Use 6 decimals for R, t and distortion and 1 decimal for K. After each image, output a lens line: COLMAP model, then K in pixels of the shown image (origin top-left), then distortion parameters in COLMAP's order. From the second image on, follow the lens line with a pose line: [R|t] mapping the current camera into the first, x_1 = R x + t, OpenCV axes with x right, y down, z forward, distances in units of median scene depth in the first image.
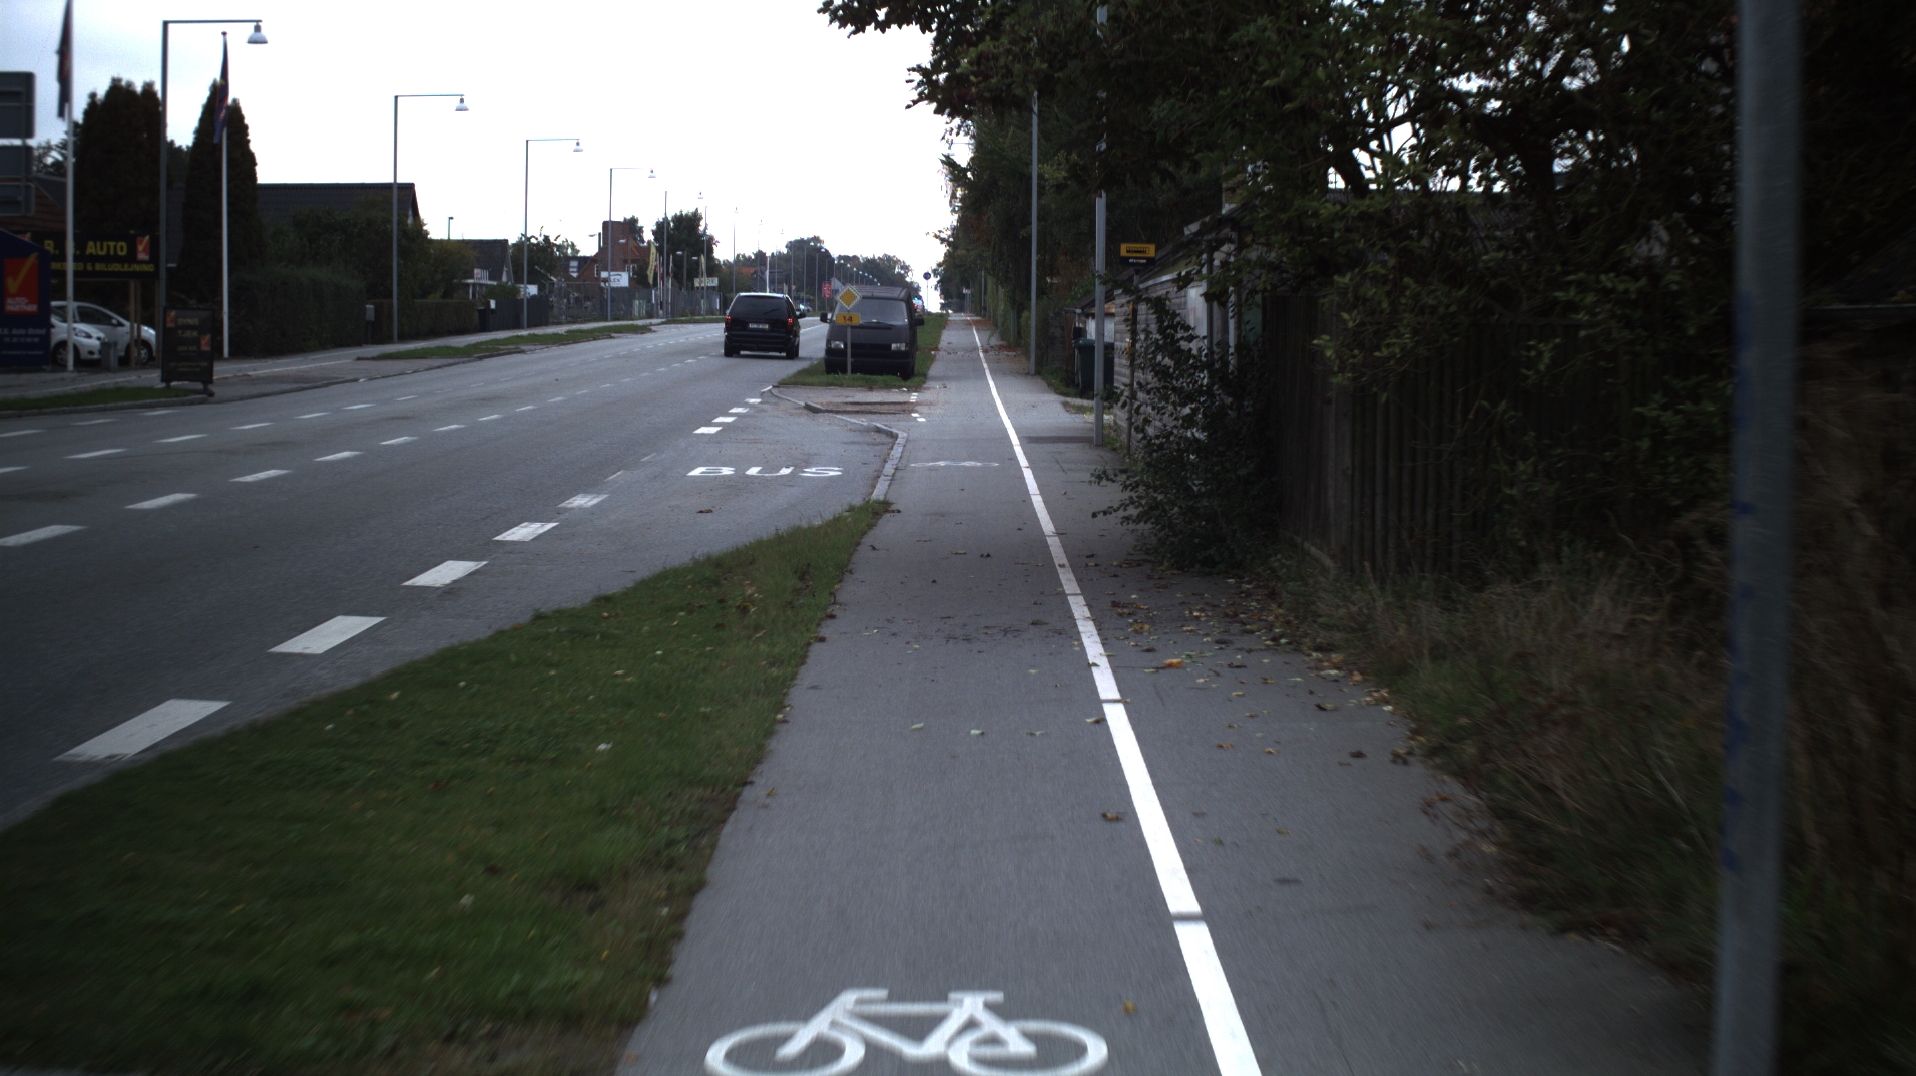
lens RADIAL K [[3461.8, 0, 958.0], [0, 3461.8, 538.0], [0, 0, 1]] dist [-0.271751, 0.284271]
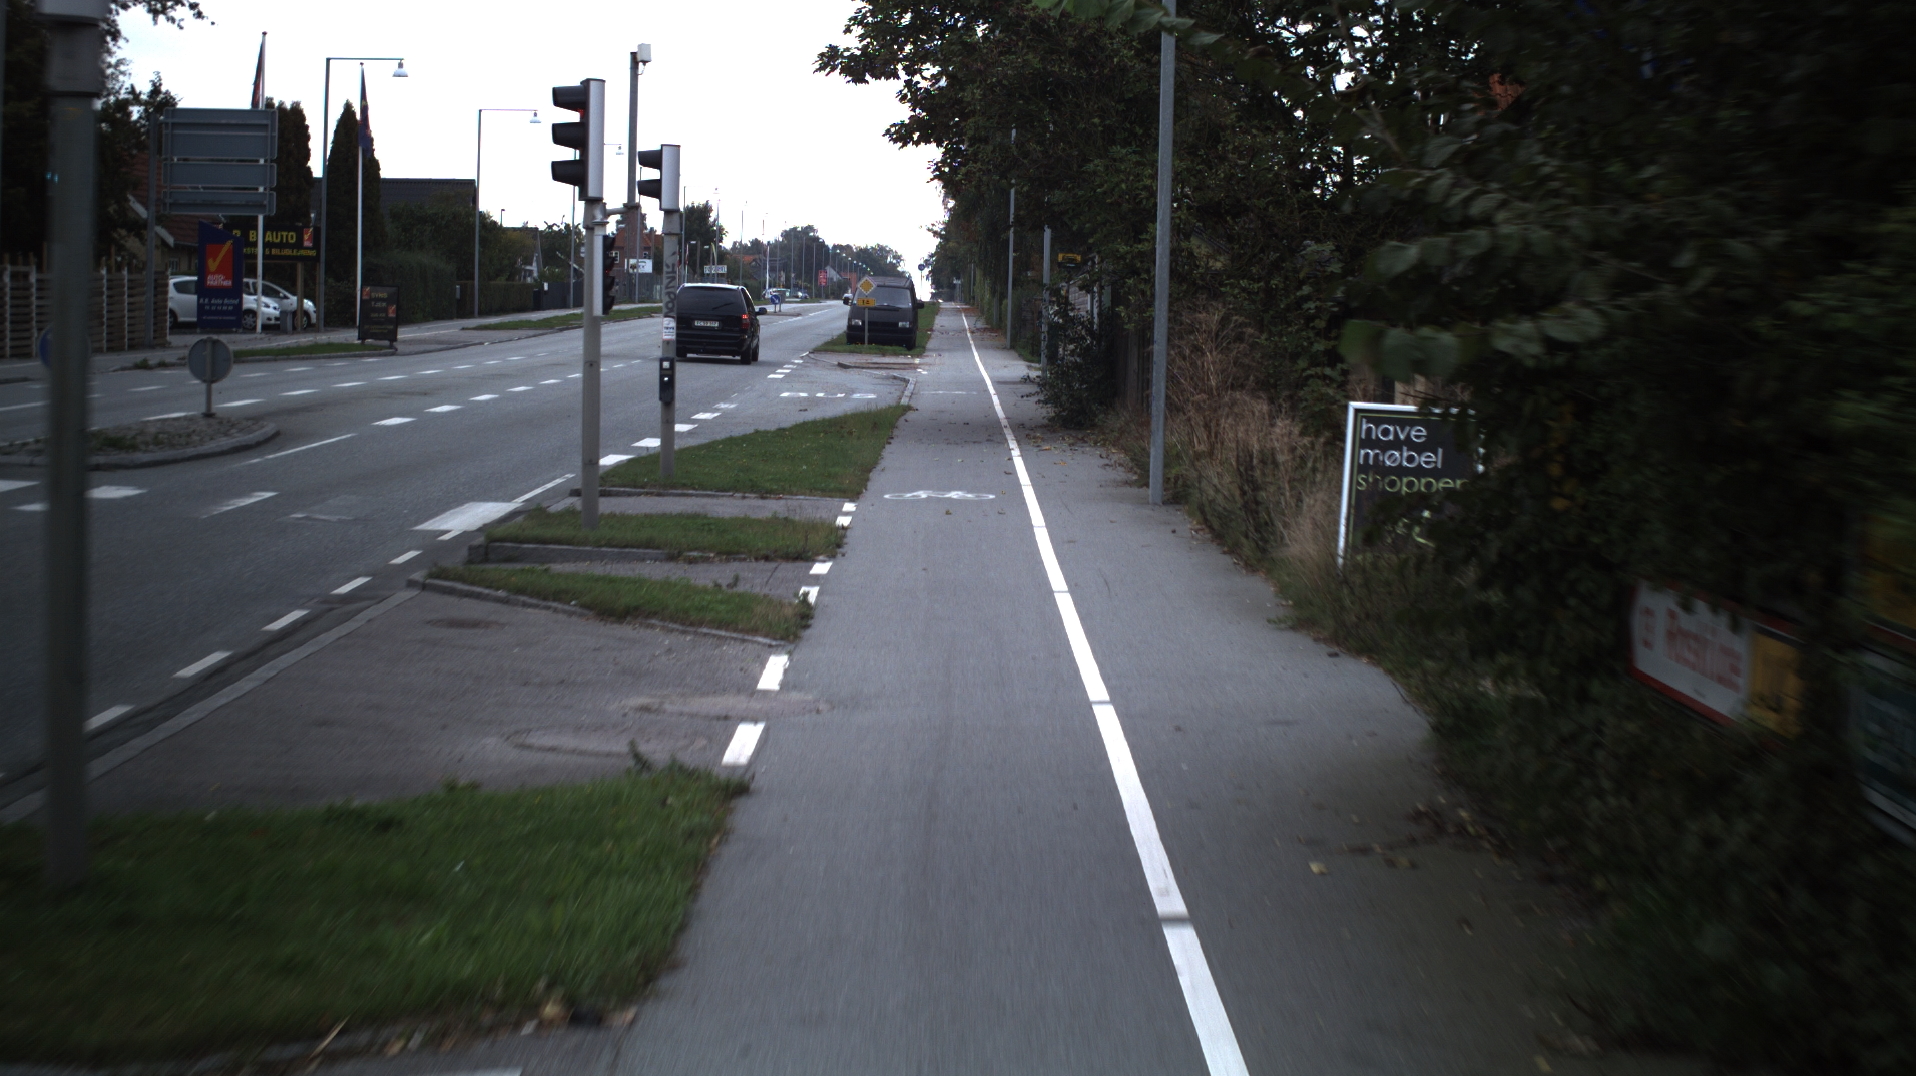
lens RADIAL K [[3461.8, 0, 958.0], [0, 3461.8, 538.0], [0, 0, 1]] dist [-0.271751, 0.284271]
pose [[0.999867, 0.015807, 0.004036, -0.000850], [-0.015818, 0.999871, 0.002829, 0.016987], [-0.003991, -0.002892, 0.999988, -0.241895]]
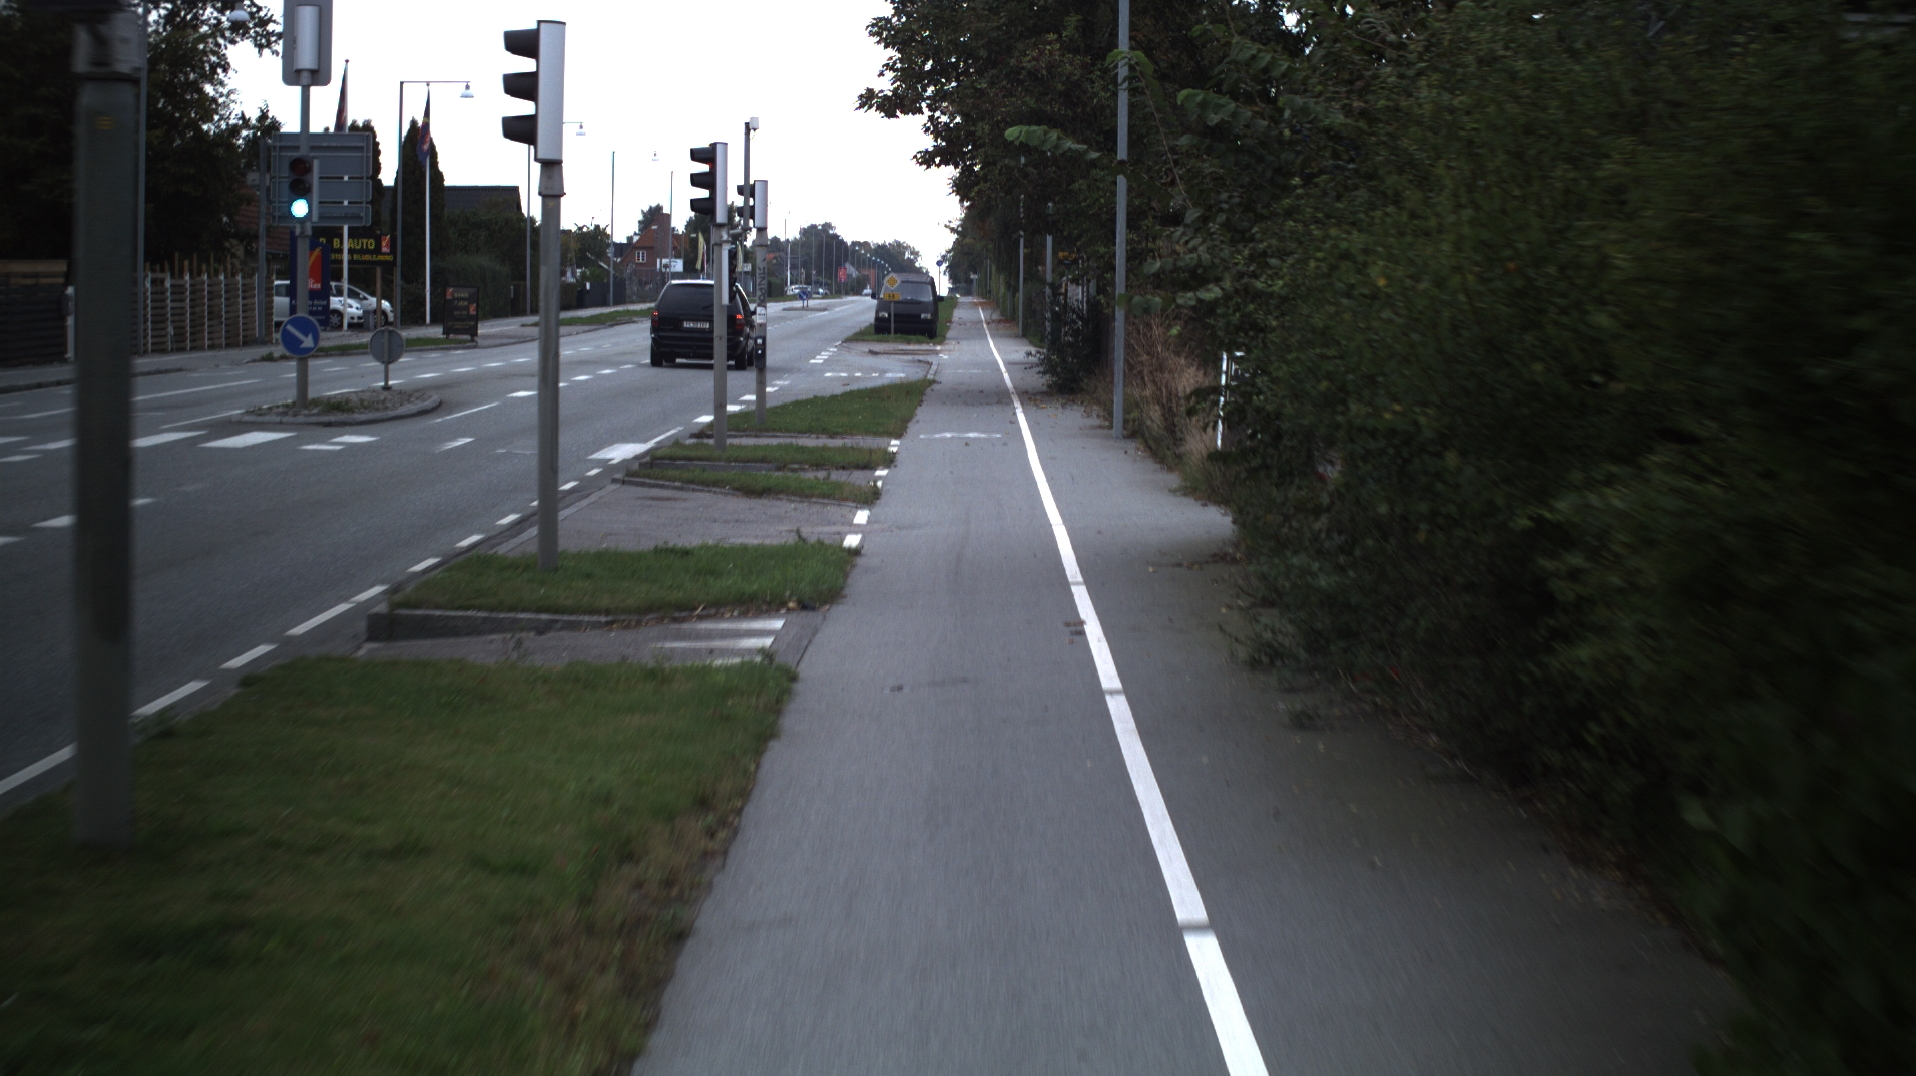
lens RADIAL K [[3461.8, 0, 958.0], [0, 3461.8, 538.0], [0, 0, 1]] dist [-0.271751, 0.284271]
pose [[0.999991, 0.003867, -0.001821, -0.000802], [-0.003859, 0.999983, 0.004396, 0.025333], [0.001838, -0.004389, 0.999989, -0.362042]]
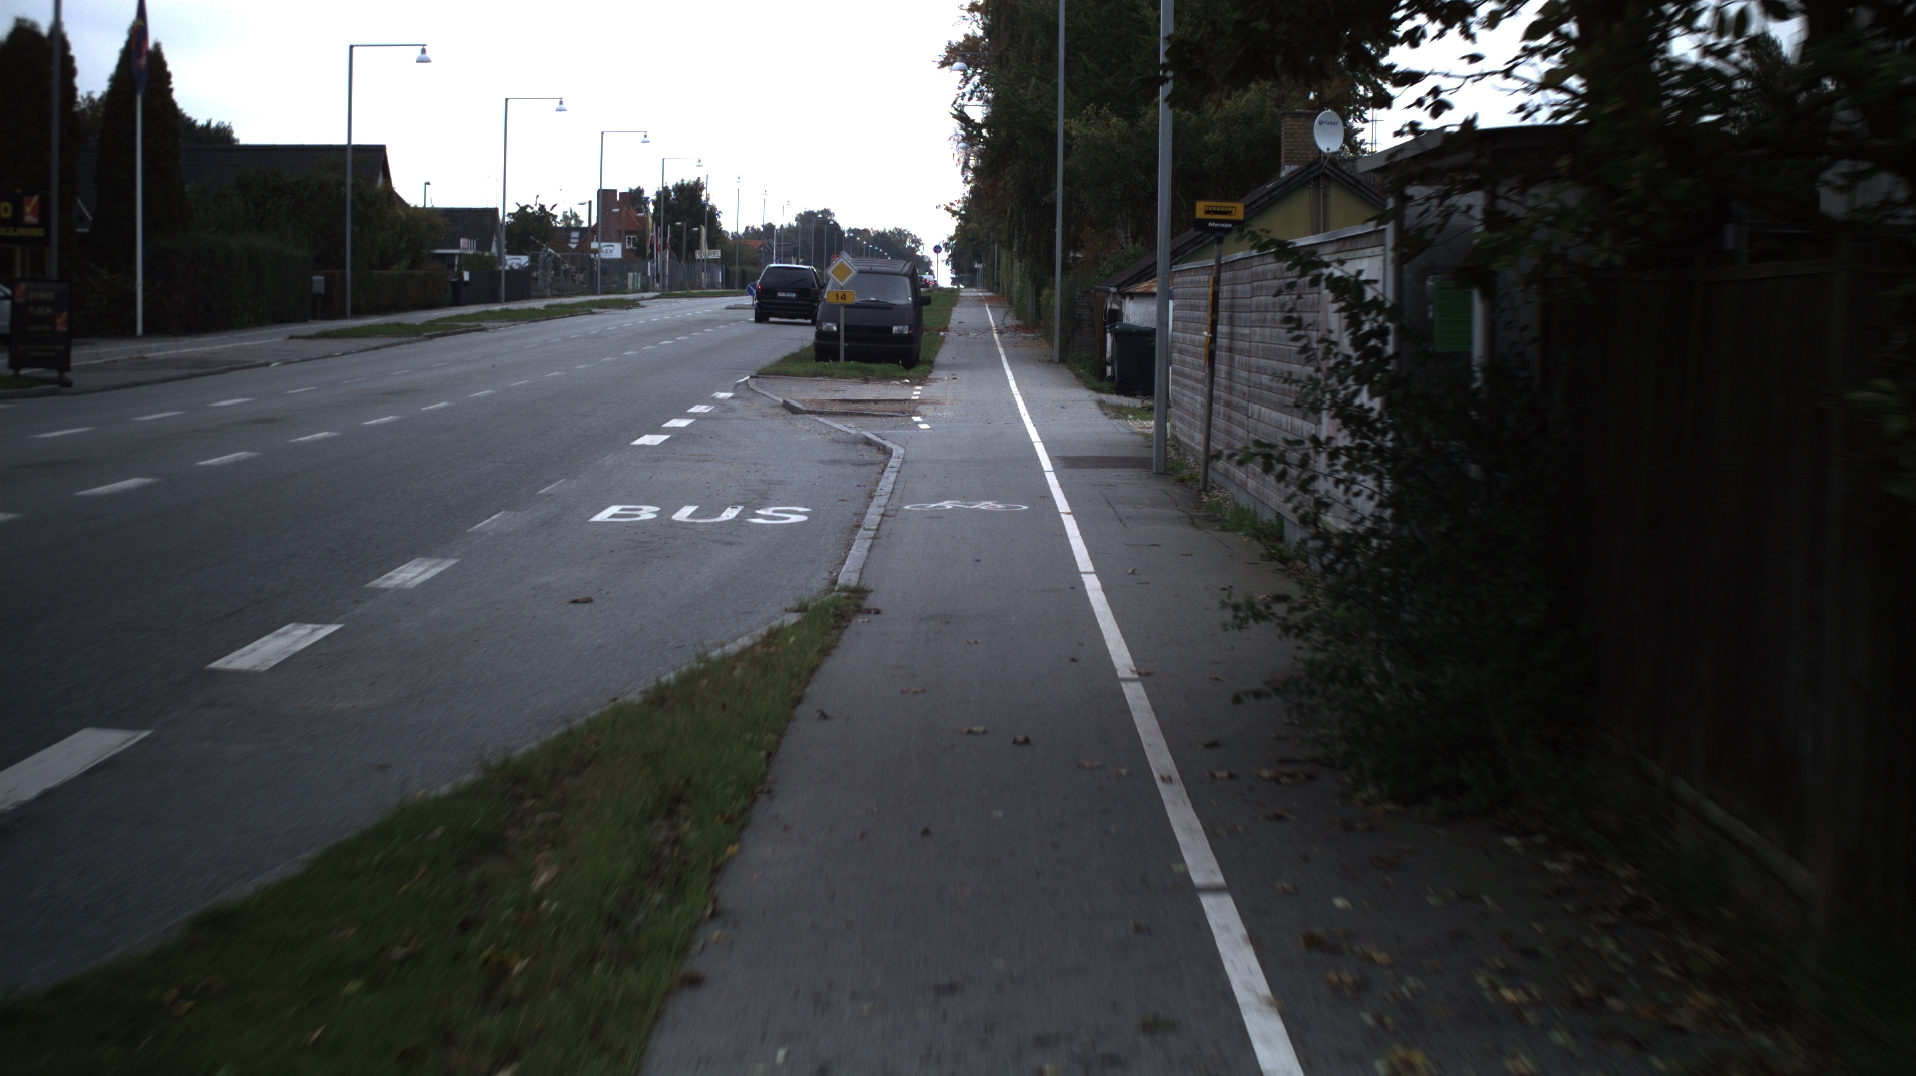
lens RADIAL K [[3461.8, 0, 958.0], [0, 3461.8, 538.0], [0, 0, 1]] dist [-0.271751, 0.284271]
pose [[0.999968, 0.007556, -0.002703, -0.000265], [-0.007536, 0.999944, 0.007383, -0.008501], [0.002758, -0.007363, 0.999969, 0.120492]]
